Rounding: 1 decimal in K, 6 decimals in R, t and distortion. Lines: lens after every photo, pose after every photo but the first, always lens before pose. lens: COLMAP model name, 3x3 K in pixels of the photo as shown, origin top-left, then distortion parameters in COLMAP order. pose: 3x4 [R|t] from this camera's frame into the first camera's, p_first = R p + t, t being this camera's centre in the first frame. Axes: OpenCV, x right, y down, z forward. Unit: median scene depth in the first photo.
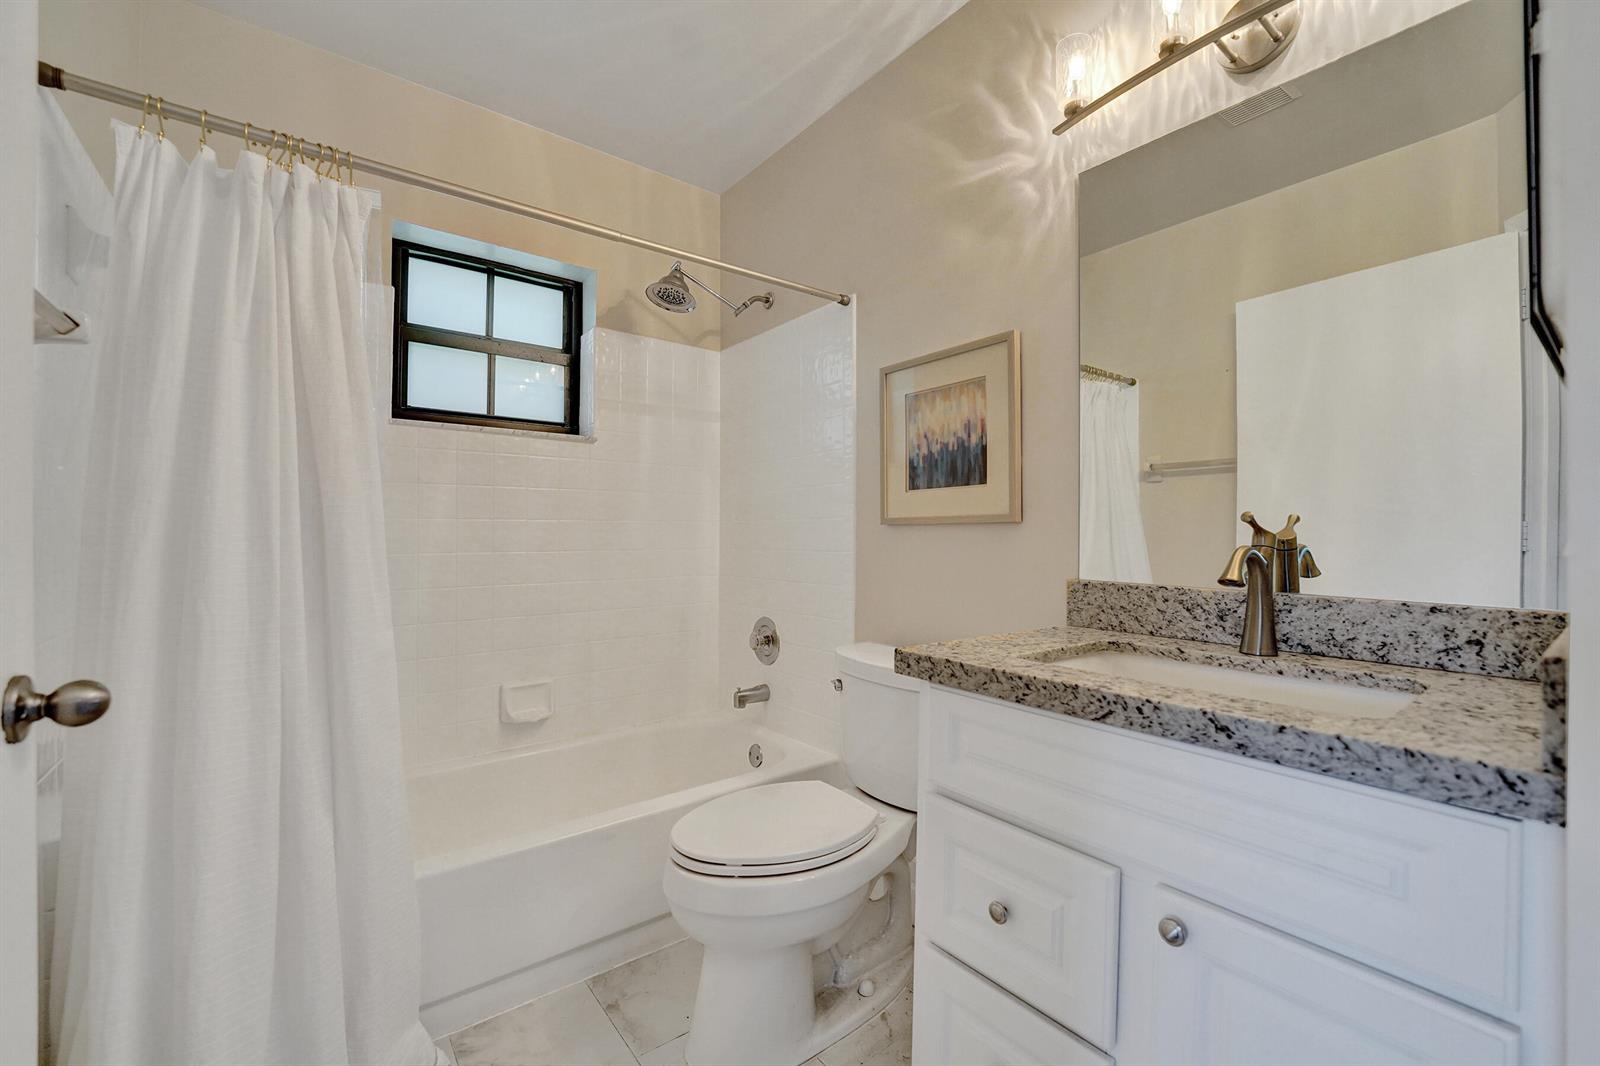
lens RADIAL K [[655.4, 0, 793.9], [0, 655.4, 527.9], [0, 0, 1]] dist [-0.024939, -0.000076]
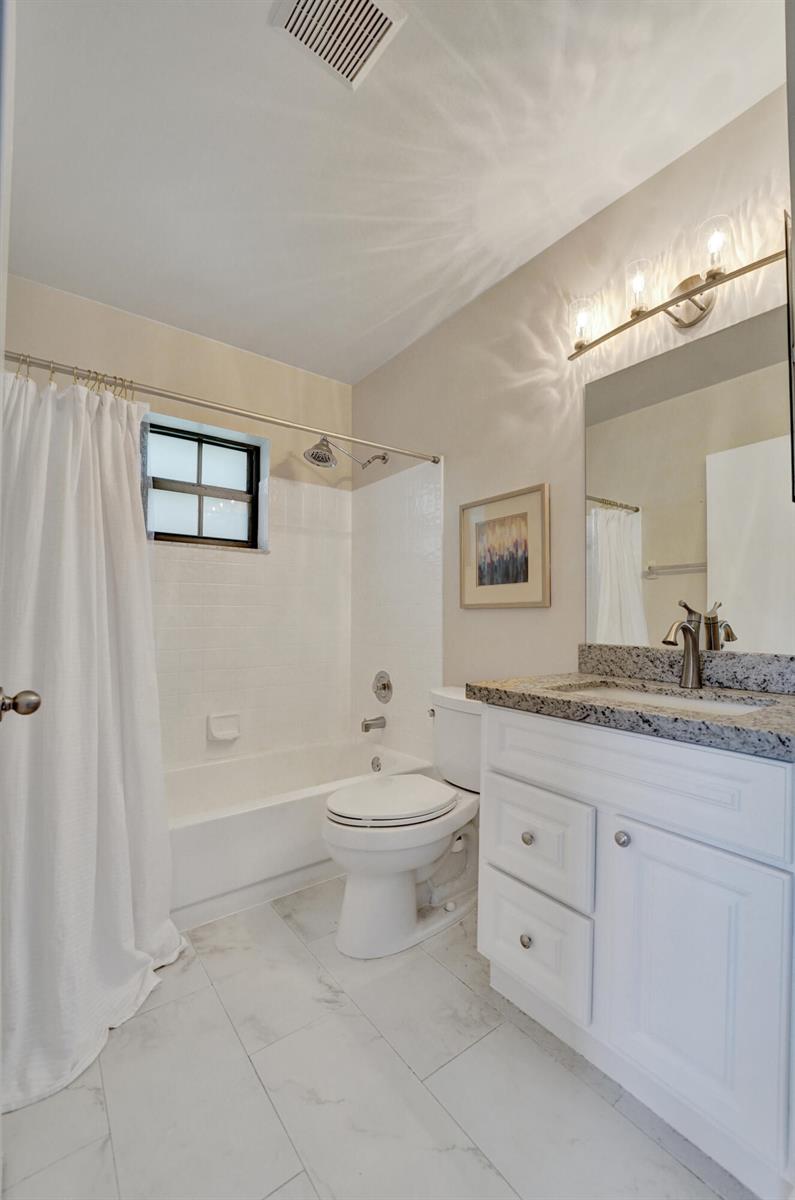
lens RADIAL K [[491.6, 0, 387.8], [0, 491.6, 607.0], [0, 0, 1]] dist [-0.024939, -0.000076]
pose [[0.999753, -0.000590, -0.022236, -0.012161], [0.000370, 0.999951, -0.009885, 0.003637], [0.022241, 0.009874, 0.999704, -0.191374]]
